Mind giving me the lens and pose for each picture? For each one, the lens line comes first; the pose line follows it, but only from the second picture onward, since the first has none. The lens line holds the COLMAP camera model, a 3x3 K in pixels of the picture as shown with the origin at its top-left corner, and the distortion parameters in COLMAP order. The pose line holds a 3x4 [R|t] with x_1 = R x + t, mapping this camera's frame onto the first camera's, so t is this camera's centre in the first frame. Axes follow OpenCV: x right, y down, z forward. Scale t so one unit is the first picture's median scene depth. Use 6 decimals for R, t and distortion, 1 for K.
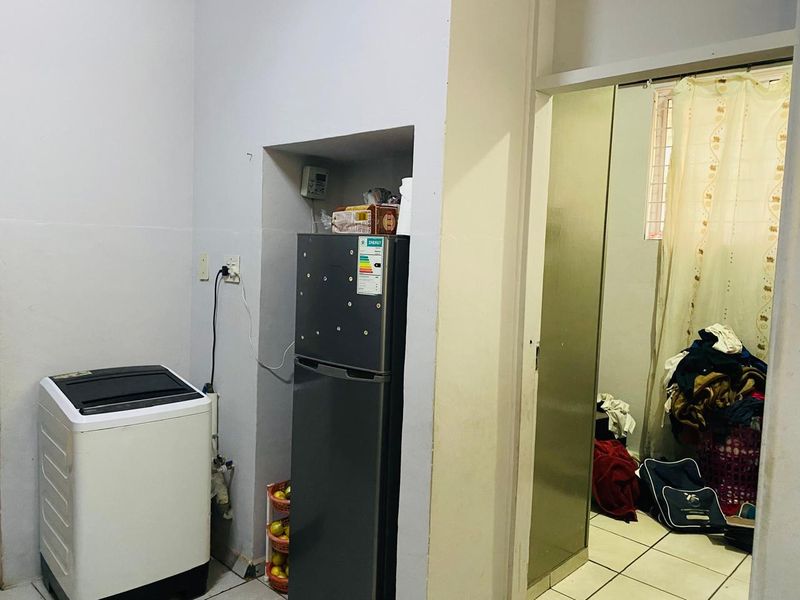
lens RADIAL K [[595.5, 0, 396.4], [0, 595.5, 296.9], [0, 0, 1]] dist [0.091619, -0.137382]
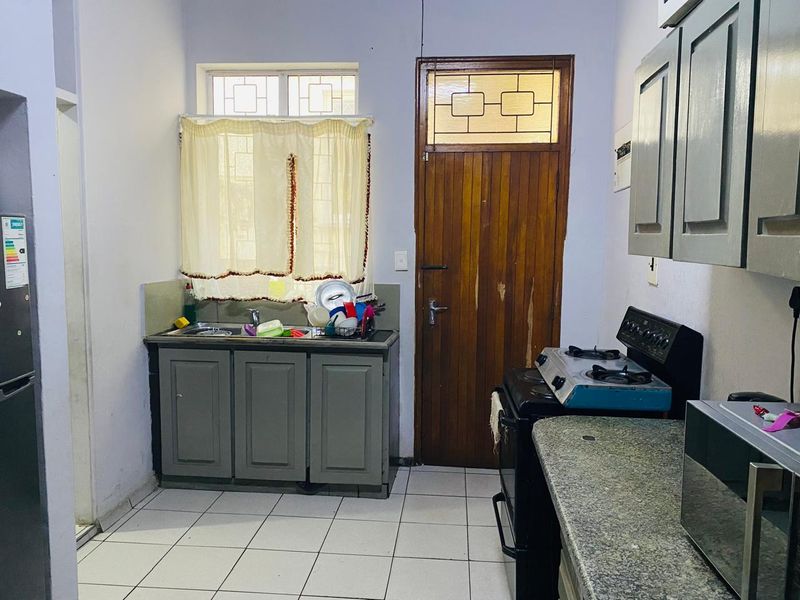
lens RADIAL K [[595.5, 0, 396.4], [0, 595.5, 296.9], [0, 0, 1]] dist [0.091619, -0.137382]
pose [[-0.657720, -0.115598, 0.744340, -1.035129], [0.045133, 0.980332, 0.192128, -0.129698], [-0.751909, 0.159960, -0.639566, 1.151510]]
